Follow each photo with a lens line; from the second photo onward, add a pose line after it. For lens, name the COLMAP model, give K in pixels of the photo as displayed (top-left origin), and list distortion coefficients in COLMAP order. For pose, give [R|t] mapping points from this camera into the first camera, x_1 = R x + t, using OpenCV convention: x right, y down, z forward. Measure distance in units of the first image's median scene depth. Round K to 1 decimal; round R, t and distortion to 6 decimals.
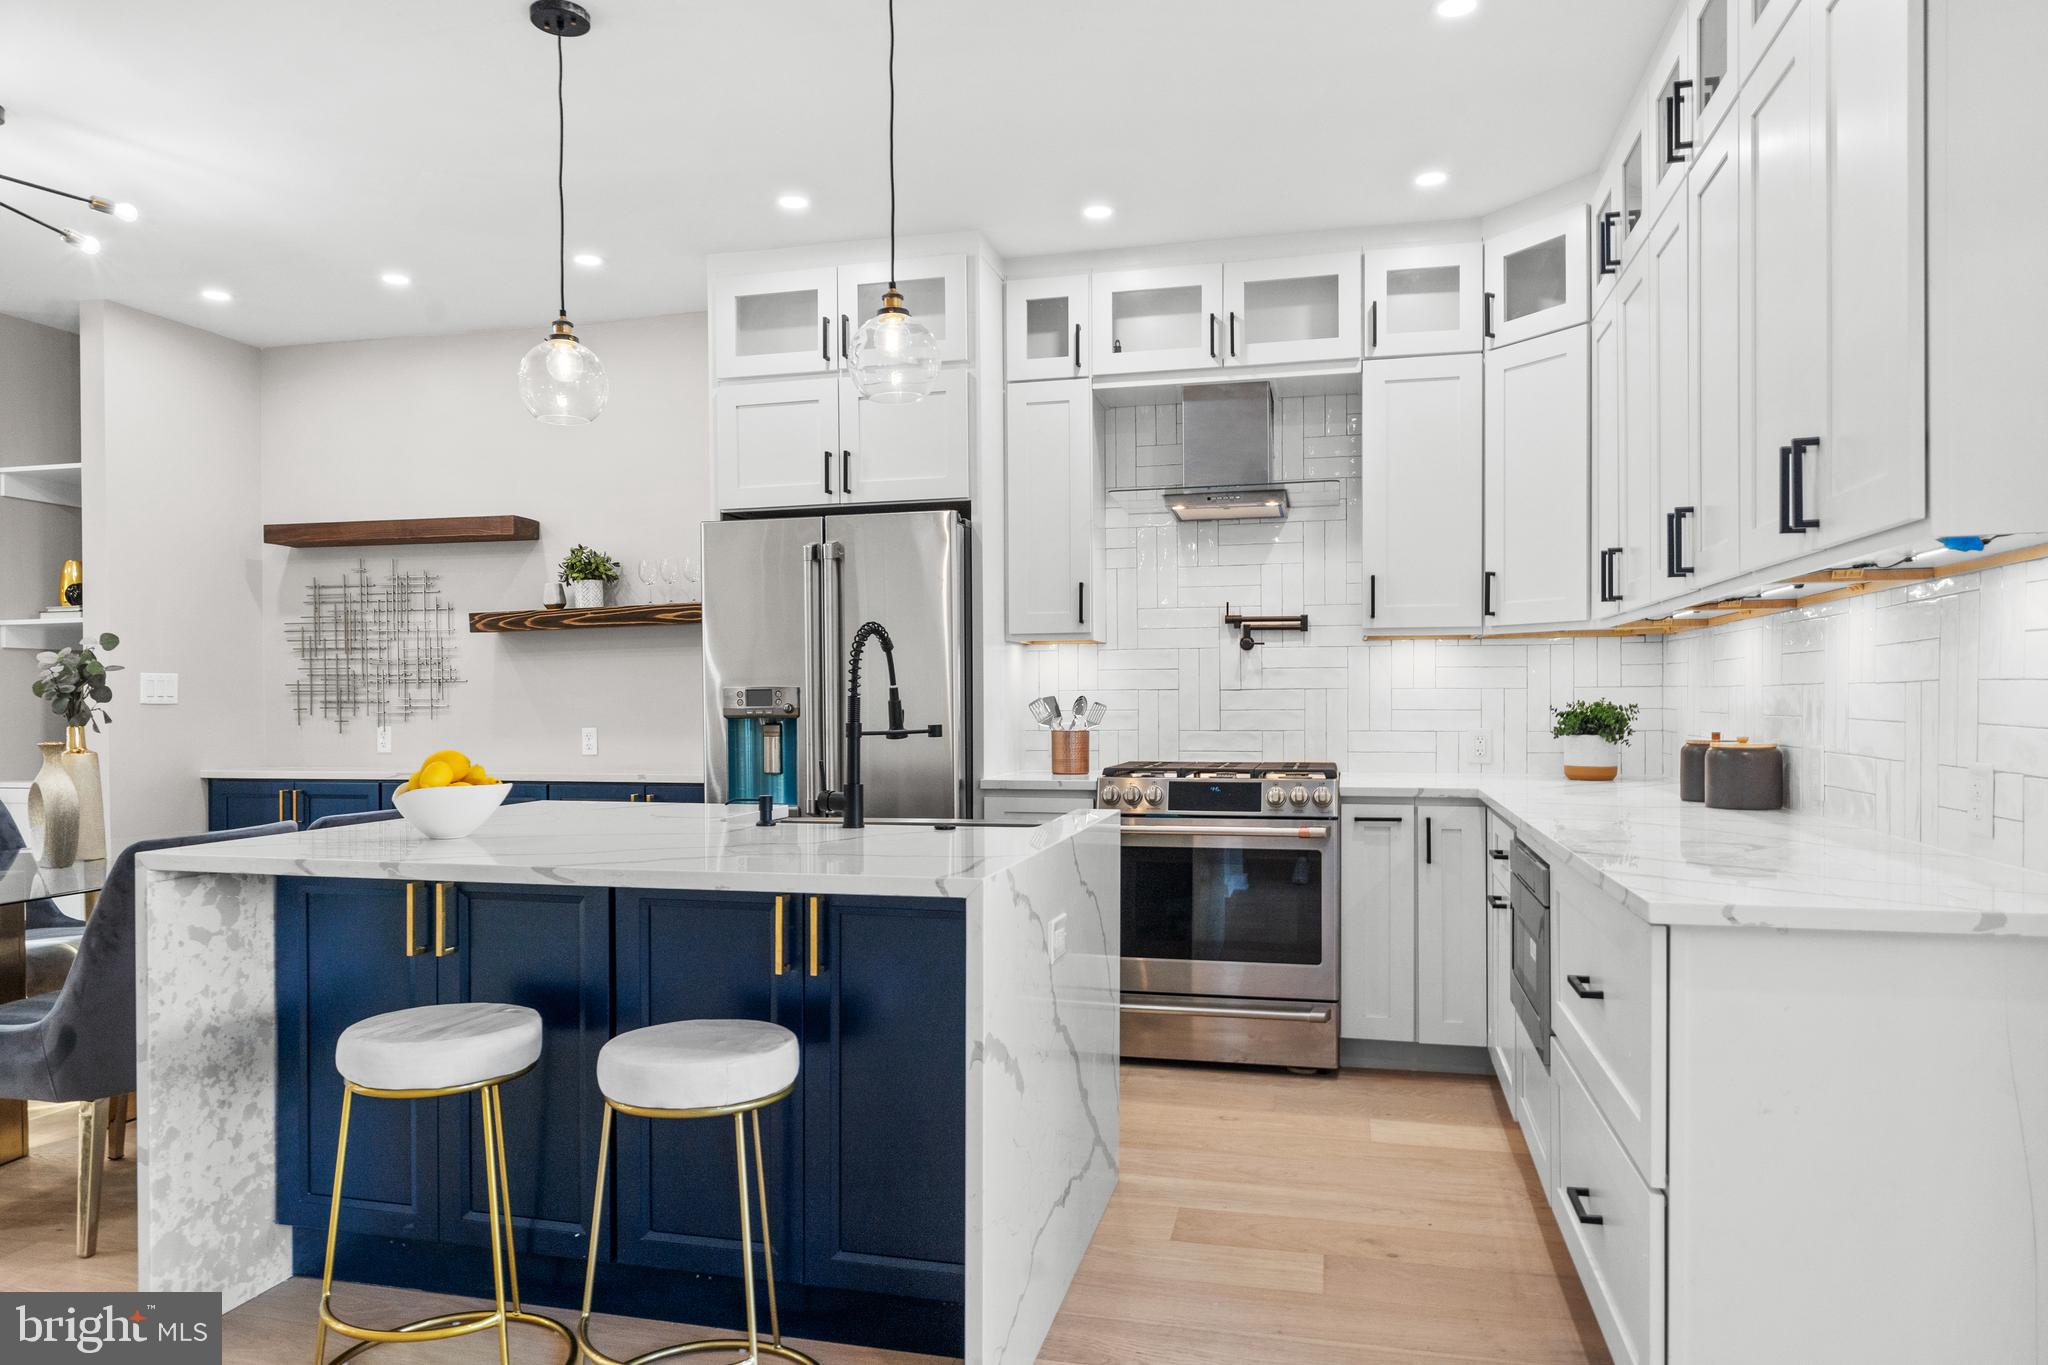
lens RADIAL K [[1327.4, 0, 1013.9], [0, 1327.4, 716.0], [0, 0, 1]] dist [0.004956, -0.001618]
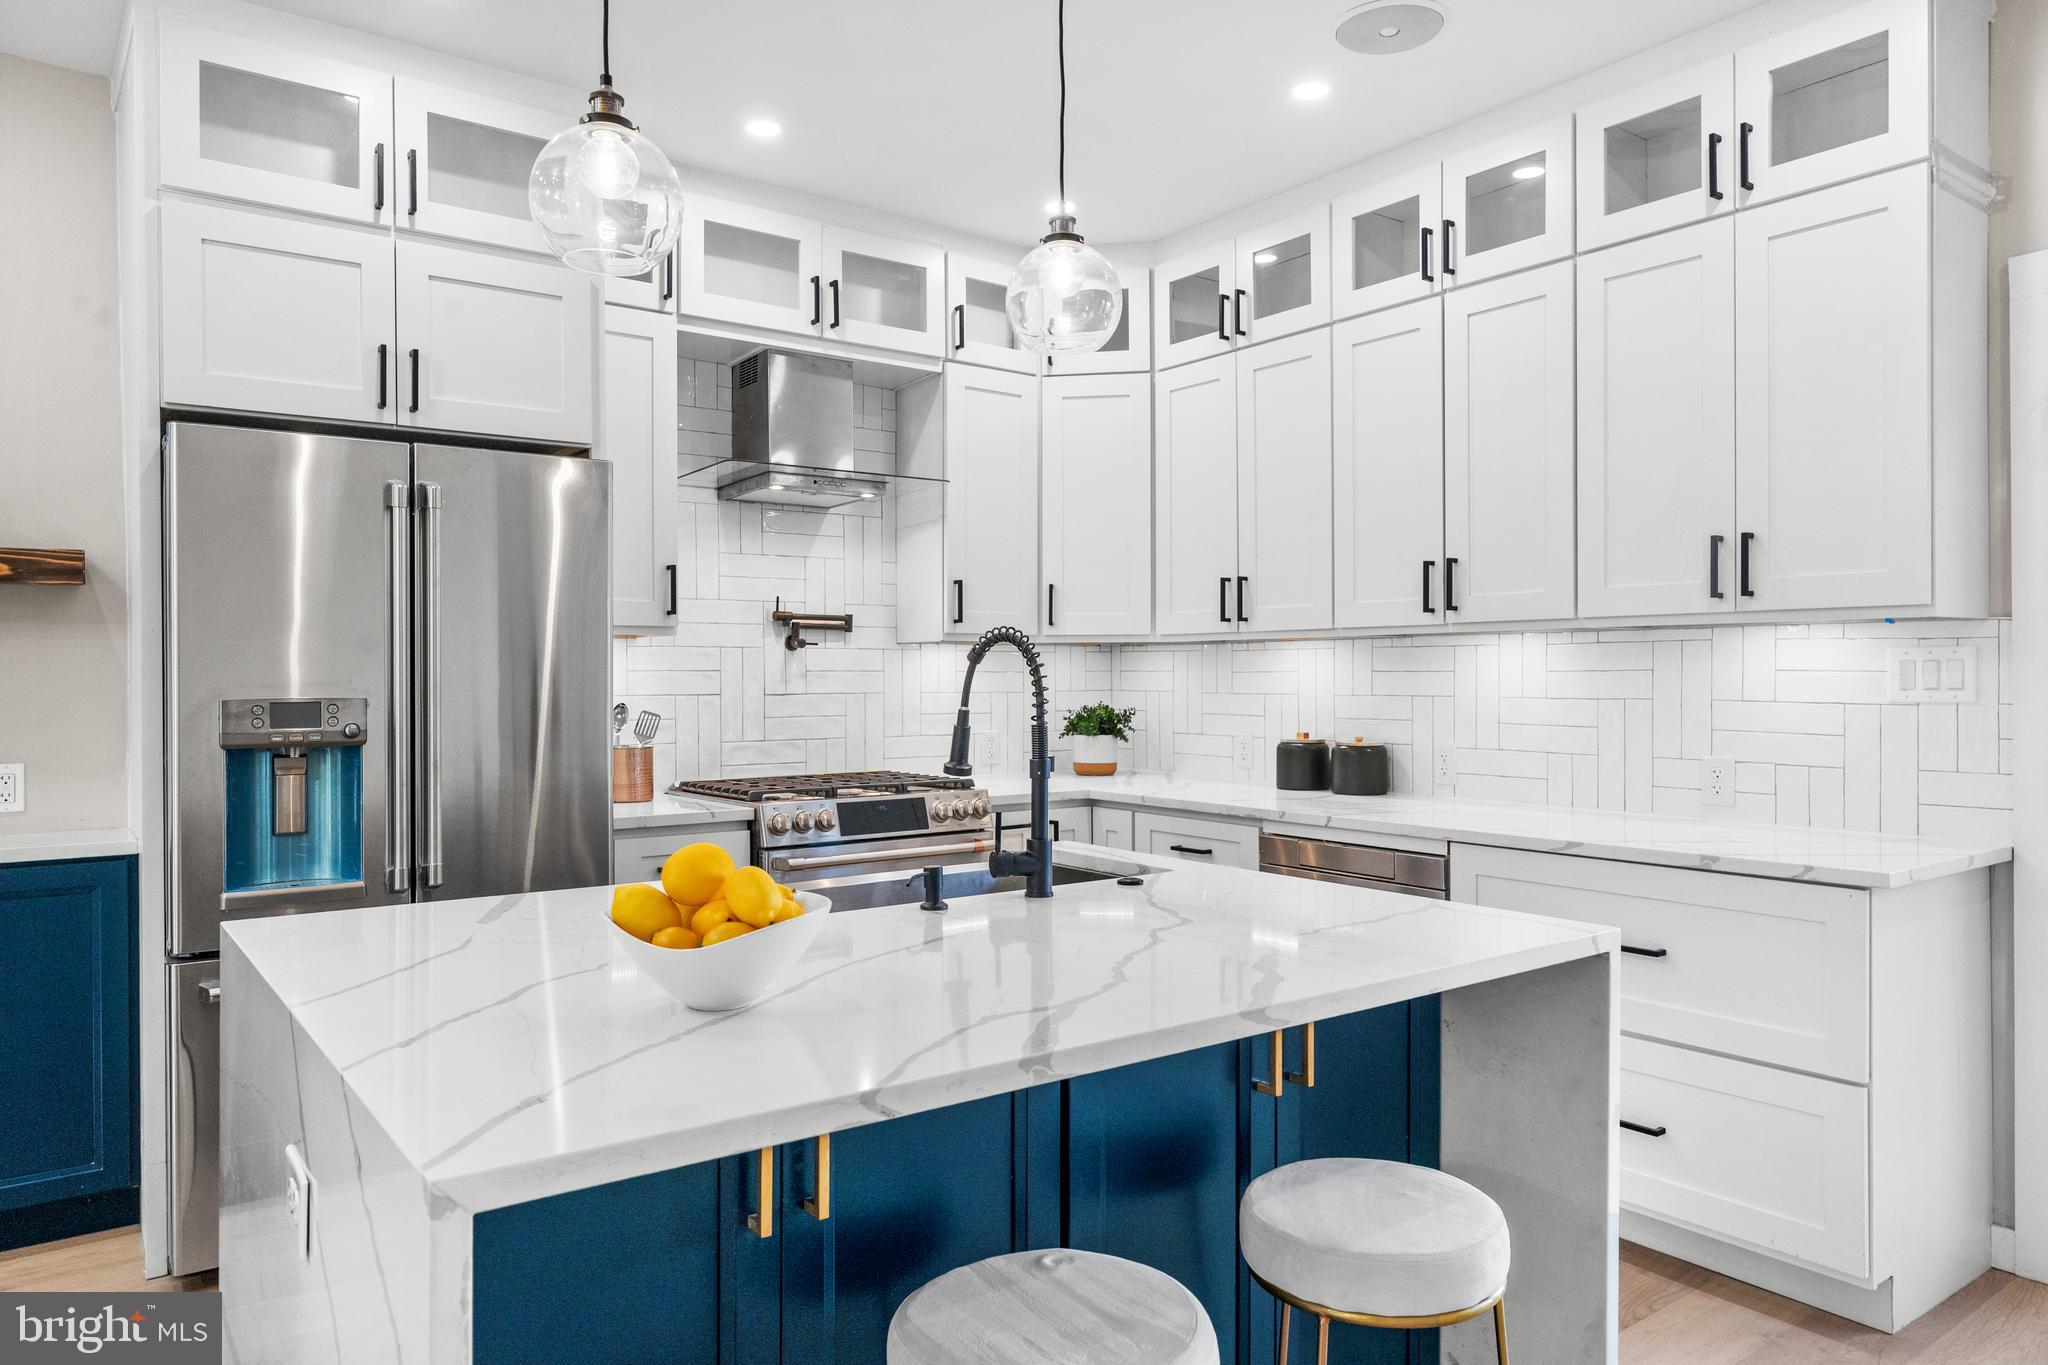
lens RADIAL K [[1330.0, 0, 1015.6], [0, 1330.0, 681.7], [0, 0, 1]] dist [-0.002511, -0.000231]
pose [[0.630702, 0.000346, 0.776025, -0.432690], [0.008701, 0.999934, -0.007518, -0.020391], [-0.775976, 0.011494, 0.630657, 0.313432]]
